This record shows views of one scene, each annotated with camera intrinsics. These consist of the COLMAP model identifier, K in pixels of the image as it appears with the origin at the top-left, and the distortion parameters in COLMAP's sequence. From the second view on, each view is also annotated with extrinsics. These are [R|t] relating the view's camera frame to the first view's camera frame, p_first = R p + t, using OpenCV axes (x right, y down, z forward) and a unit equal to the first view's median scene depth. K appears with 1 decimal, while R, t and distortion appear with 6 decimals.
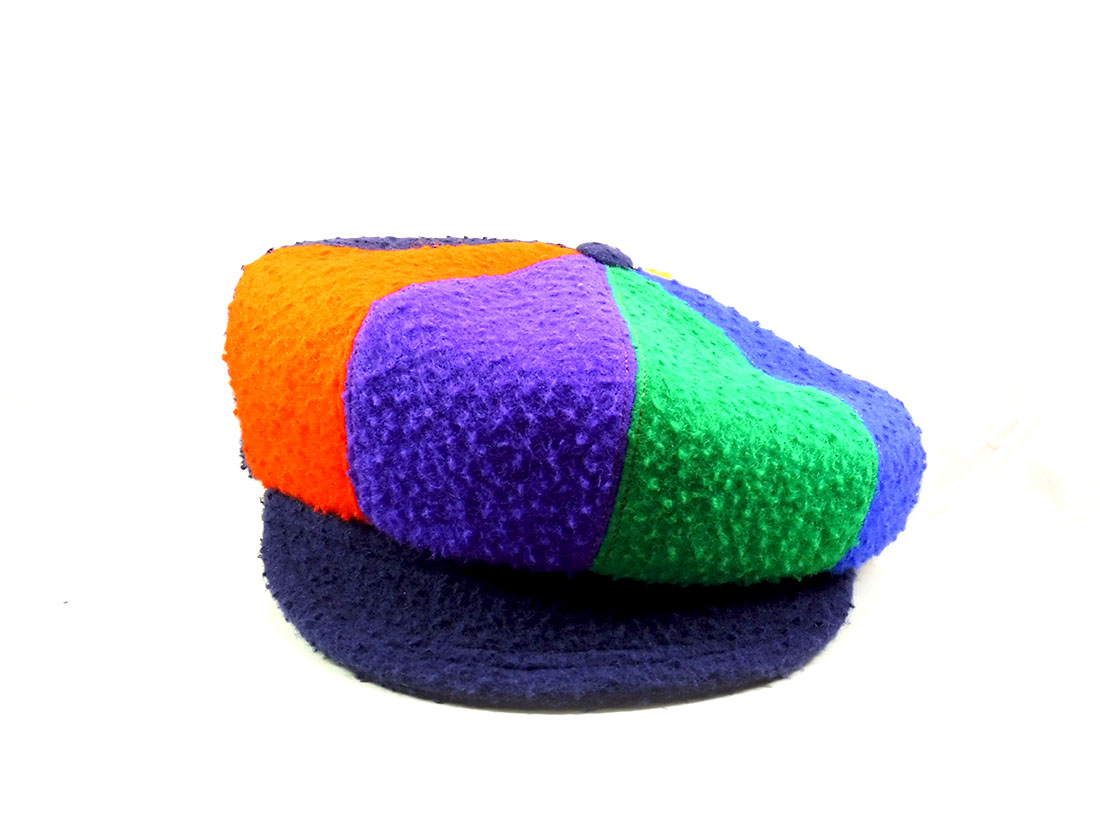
lens RADIAL K [[2513.8, 0, 550.0], [0, 2513.8, 412.5], [0, 0, 1]] dist [0.045672, -0.080610]
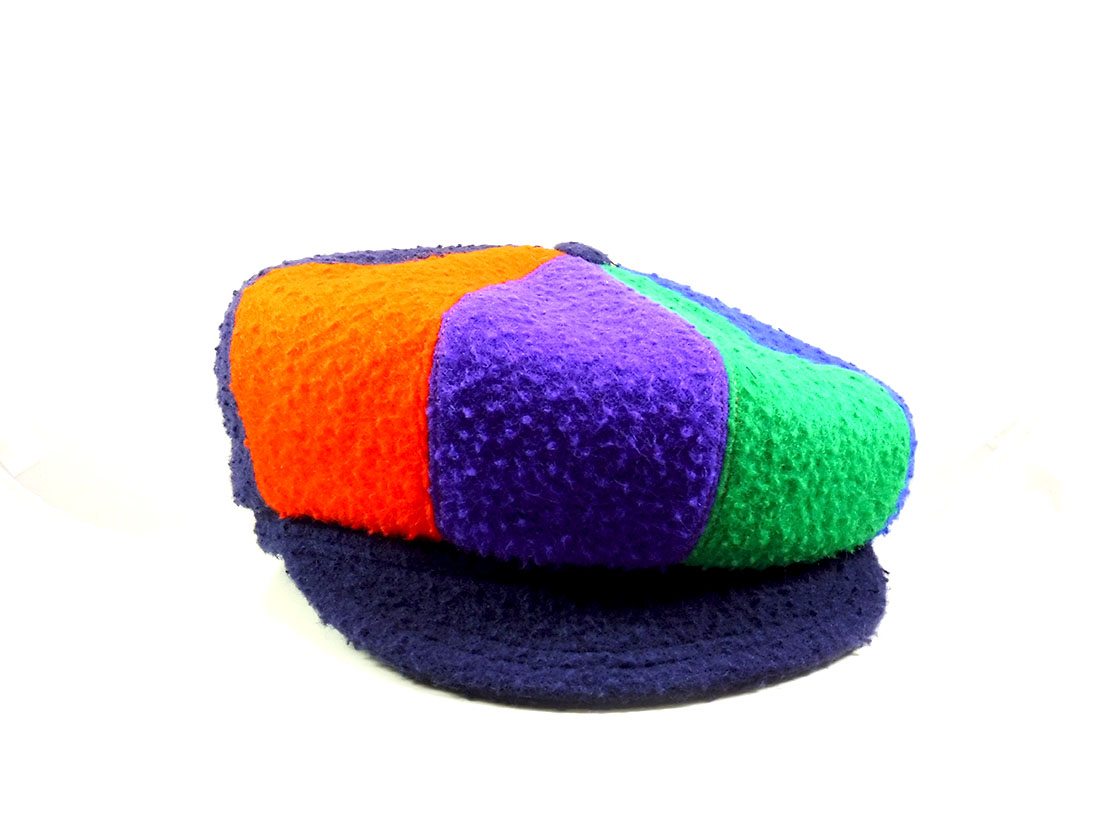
lens RADIAL K [[2513.8, 0, 550.0], [0, 2513.8, 412.5], [0, 0, 1]] dist [0.045672, -0.080610]
pose [[0.954152, -0.089049, 0.285771, -0.320285], [0.090254, 0.995878, 0.008978, -0.010908], [-0.285392, 0.017226, 0.958256, 0.049087]]
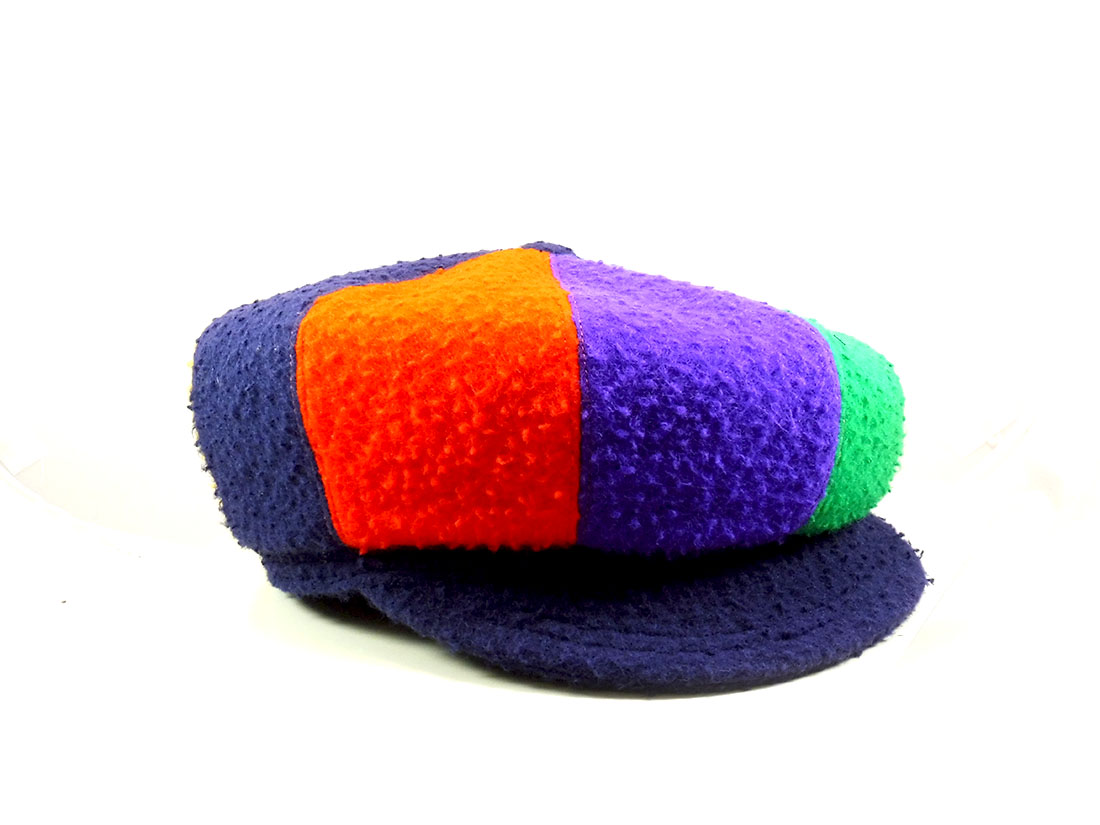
lens RADIAL K [[2513.8, 0, 550.0], [0, 2513.8, 412.5], [0, 0, 1]] dist [0.045672, -0.080610]
pose [[0.730638, -0.202768, 0.651961, -0.731388], [0.210707, 0.975238, 0.067176, -0.076597], [-0.649439, 0.088291, 0.755271, 0.280669]]
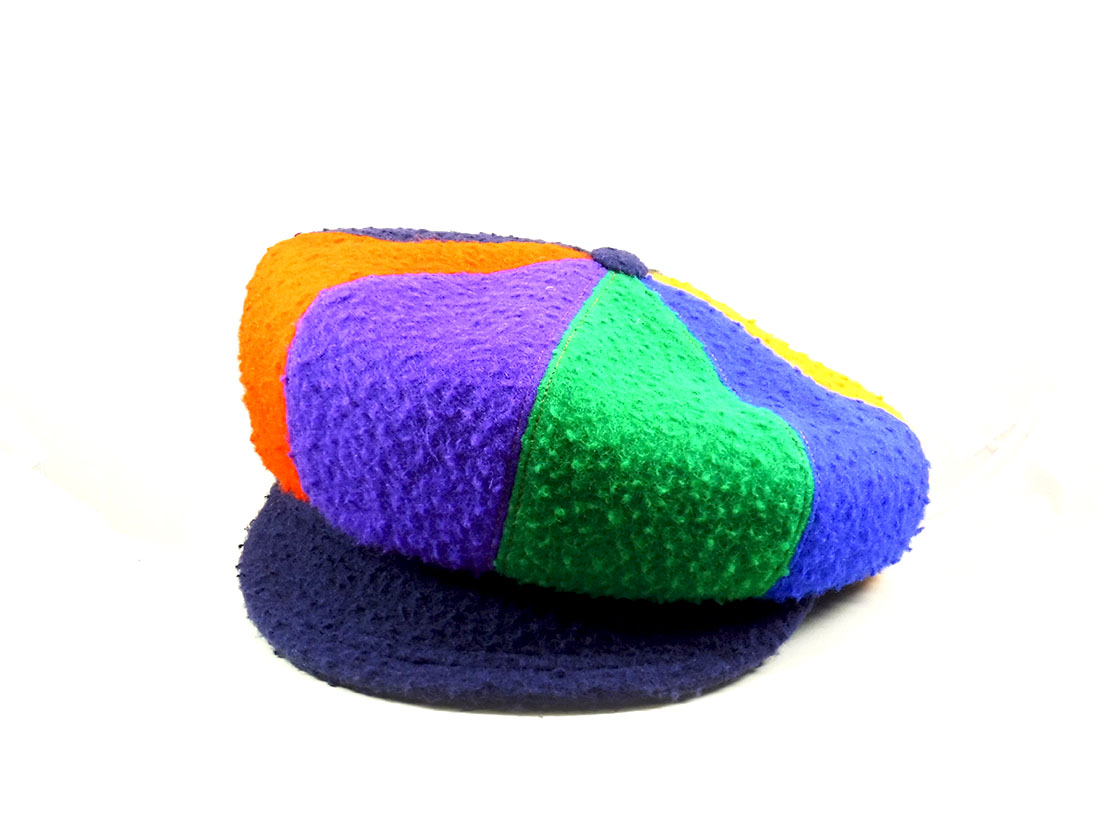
lens RADIAL K [[2513.8, 0, 550.0], [0, 2513.8, 412.5], [0, 0, 1]] dist [0.045672, -0.080610]
pose [[0.959602, 0.083237, -0.268767, 0.303914], [-0.082629, 0.996488, 0.013594, -0.016155], [0.268955, 0.009164, 0.963109, 0.039778]]
